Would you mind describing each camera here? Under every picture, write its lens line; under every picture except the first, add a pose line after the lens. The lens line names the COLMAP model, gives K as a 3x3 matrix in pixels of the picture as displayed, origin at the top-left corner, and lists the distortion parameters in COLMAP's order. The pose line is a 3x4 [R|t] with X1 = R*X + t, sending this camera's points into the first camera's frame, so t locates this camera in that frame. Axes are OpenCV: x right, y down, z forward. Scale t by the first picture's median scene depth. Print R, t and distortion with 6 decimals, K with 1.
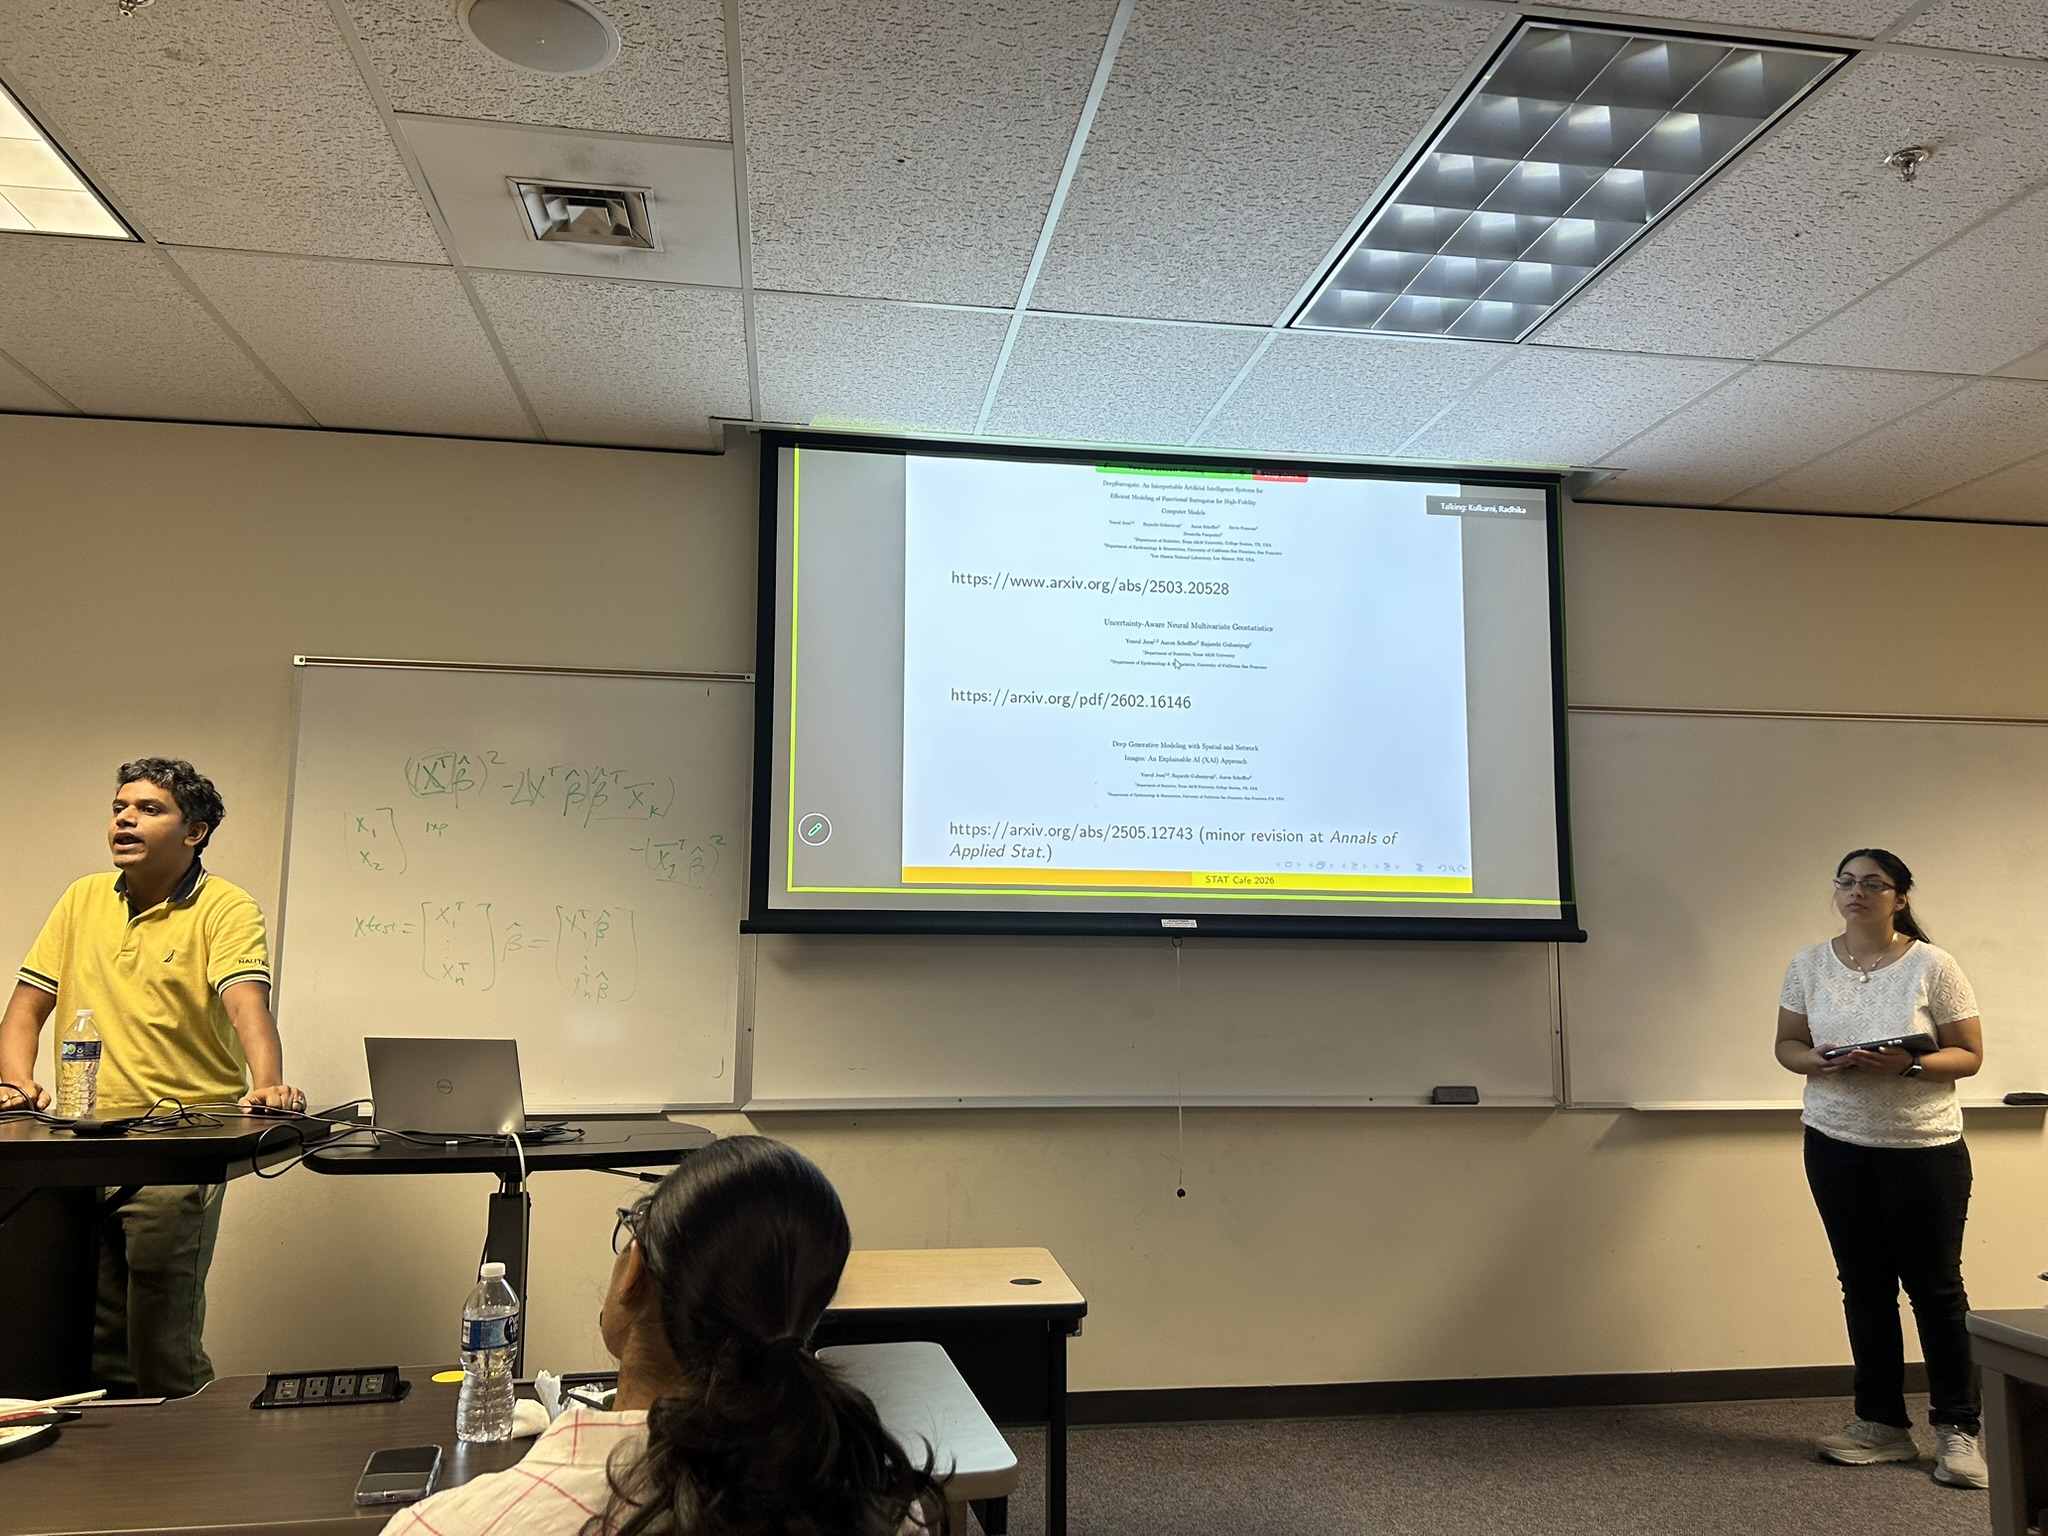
lens RADIAL K [[1543.3, 0, 1028.4], [0, 1543.3, 784.3], [0, 0, 1]] dist [0.056126, -0.053619]
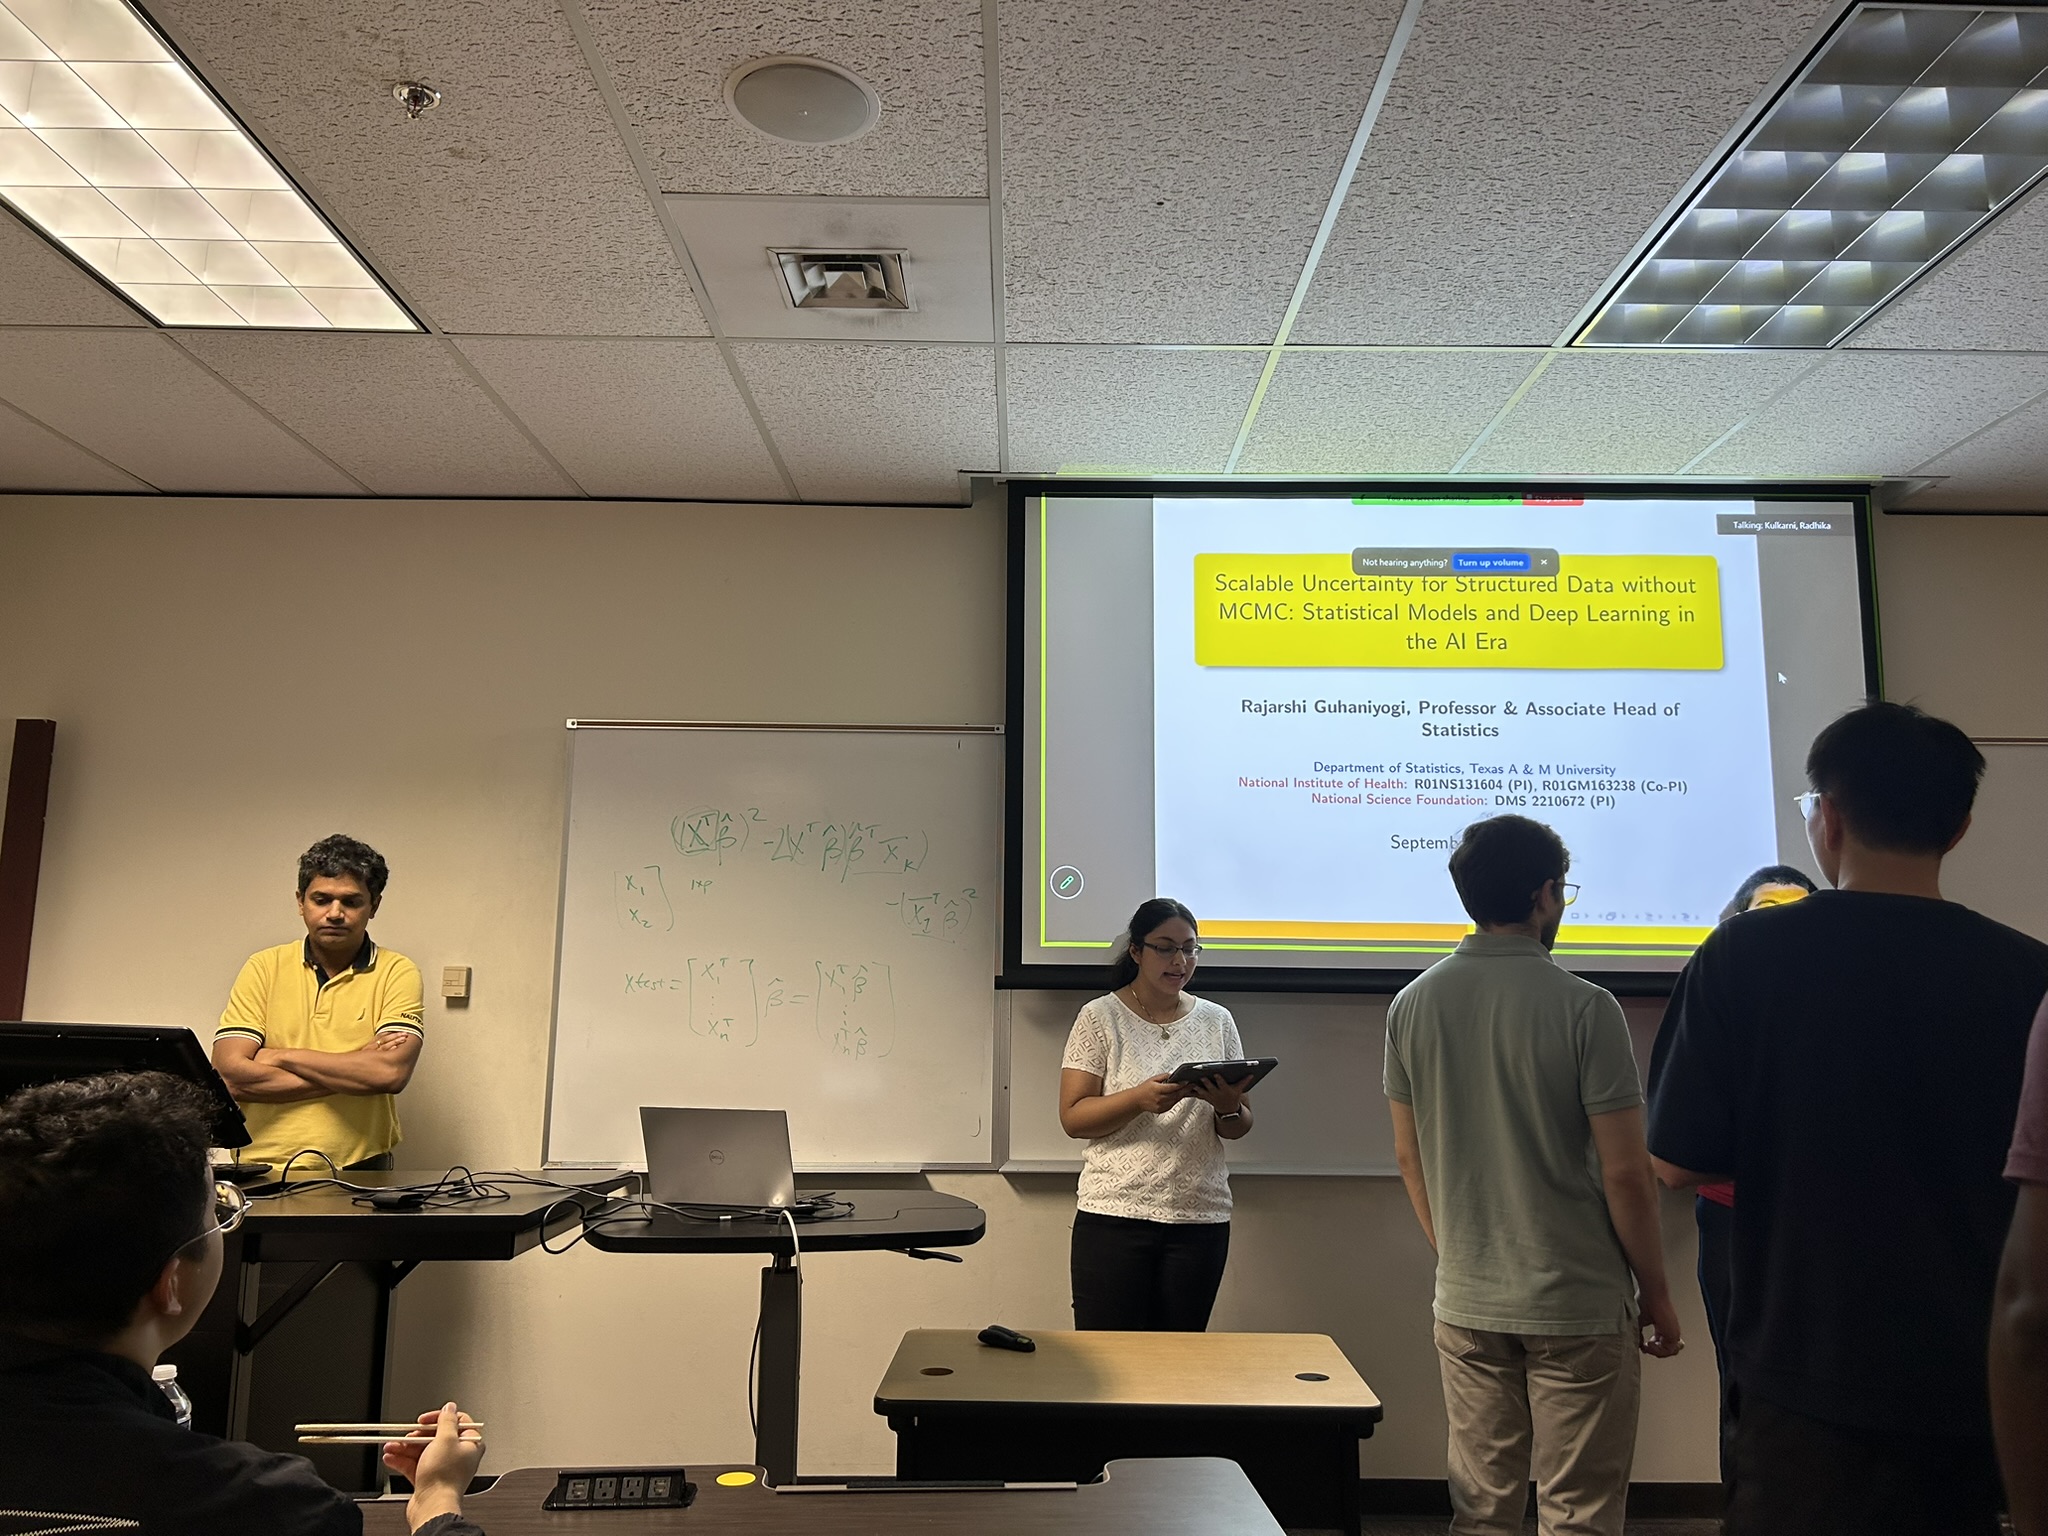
lens RADIAL K [[1543.8, 0, 1035.7], [0, 1543.8, 775.0], [0, 0, 1]] dist [0.057791, -0.056001]
pose [[0.989901, -0.018870, -0.140497, -0.023753], [0.015589, 0.999580, -0.024417, -0.018873], [0.140899, 0.021980, 0.989780, 0.032780]]
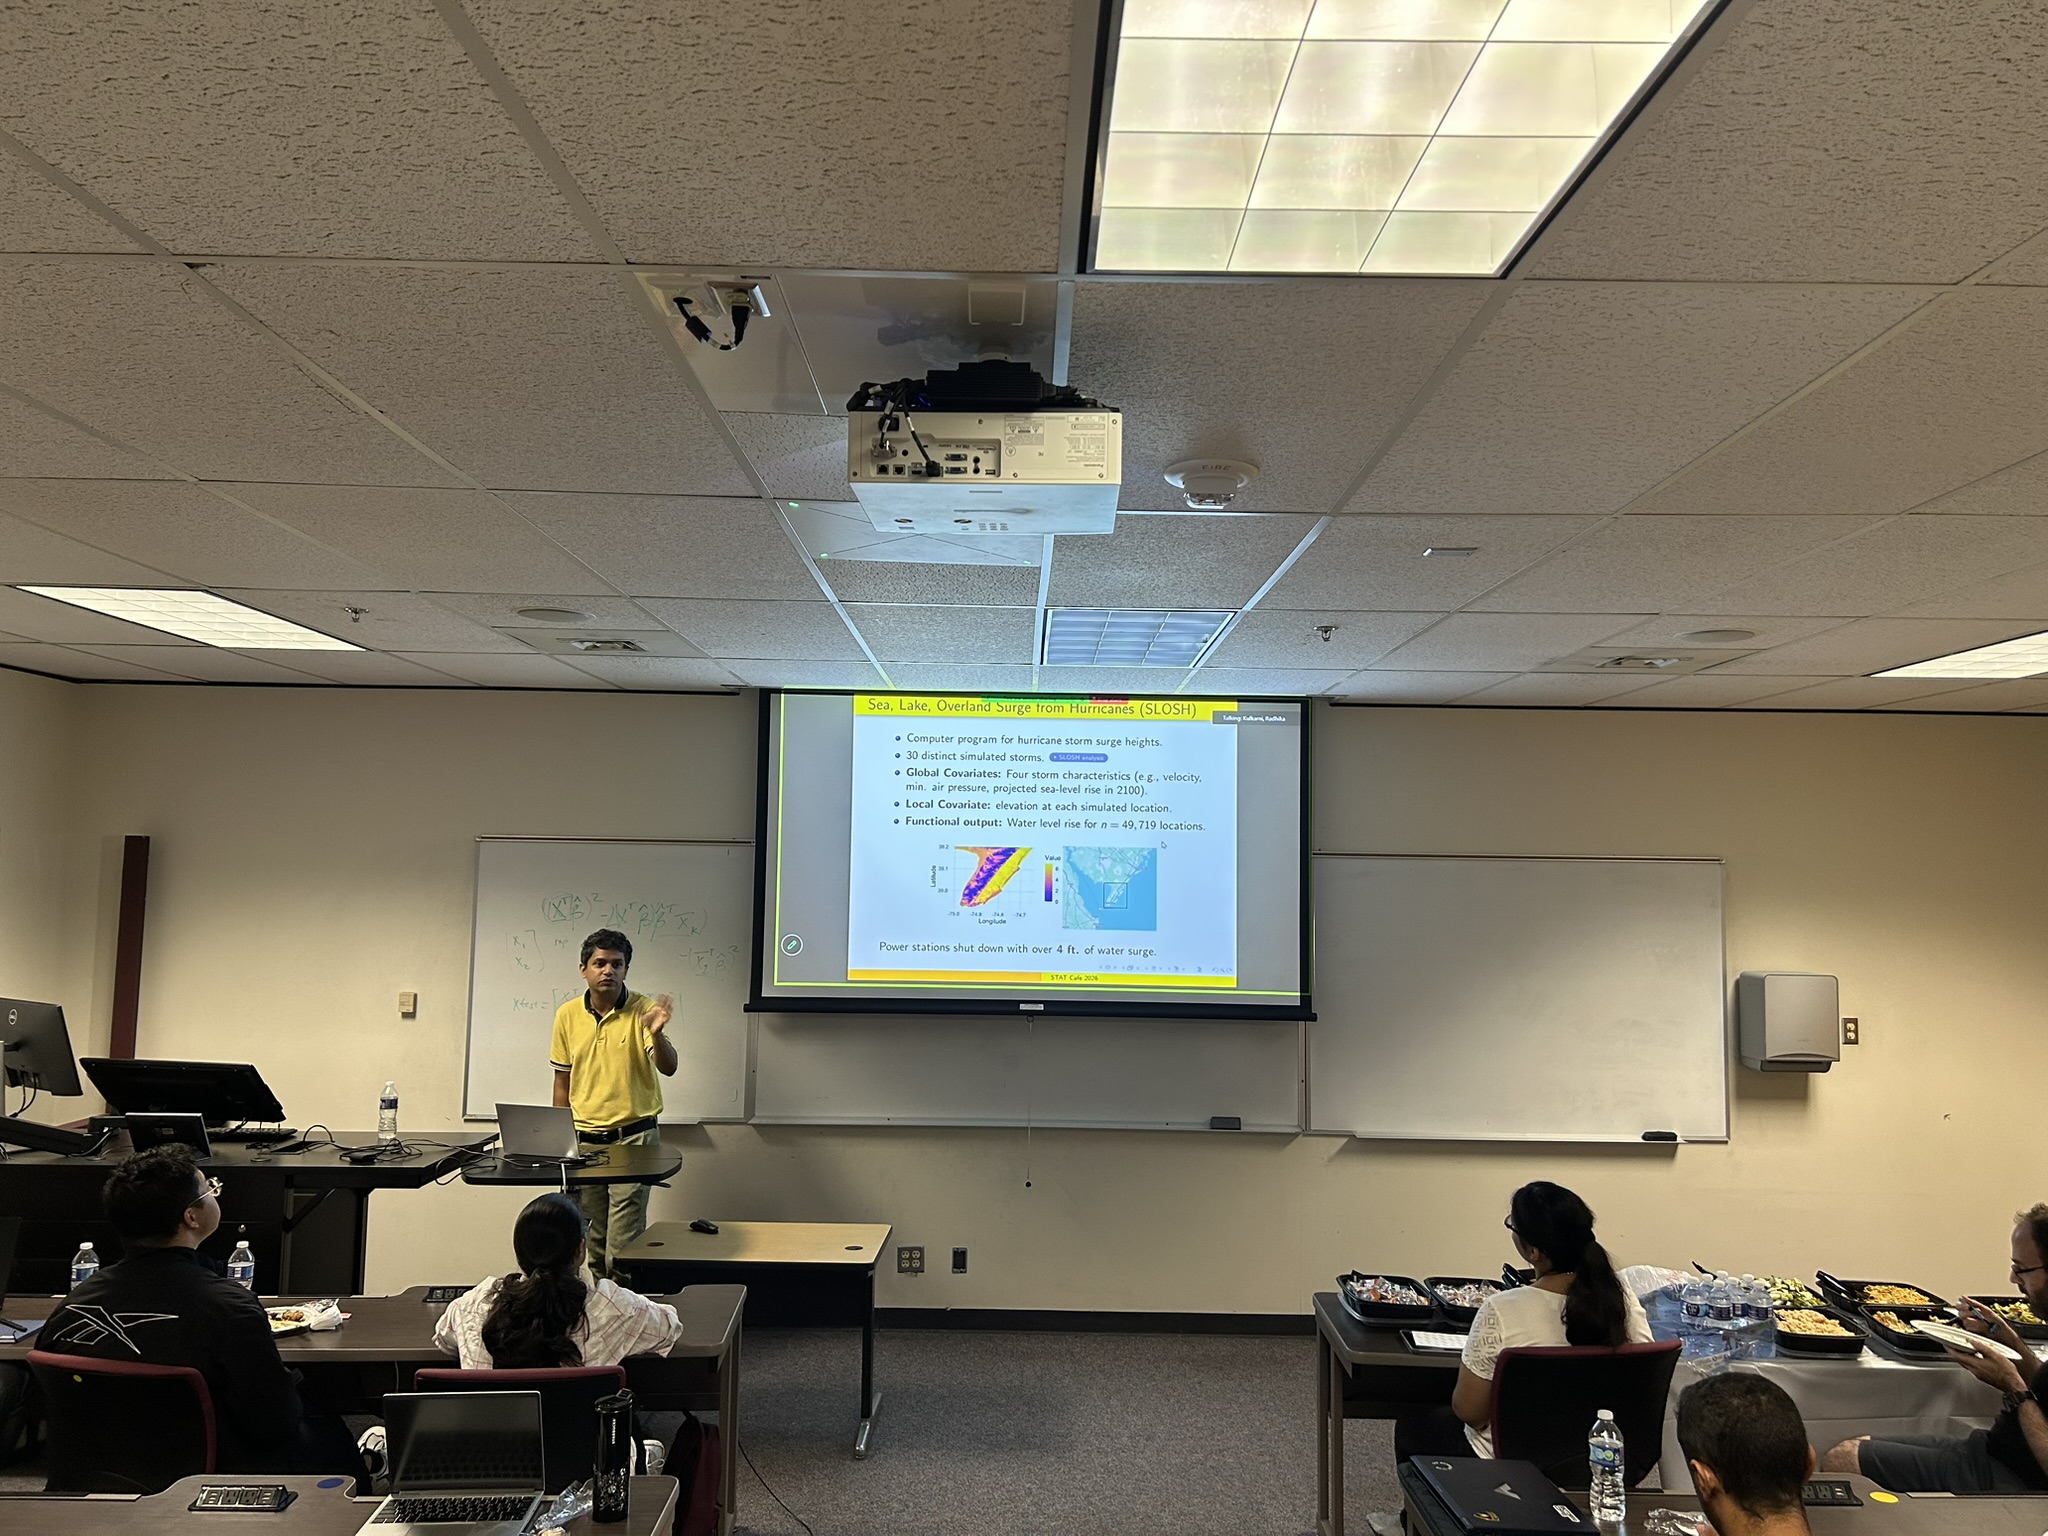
lens RADIAL K [[1543.3, 0, 1028.4], [0, 1543.3, 784.3], [0, 0, 1]] dist [0.056126, -0.053619]
pose [[0.989160, 0.001471, -0.146834, 0.391969], [0.006936, 0.998366, 0.056729, -0.263843], [0.146678, -0.057132, 0.987533, -0.591781]]
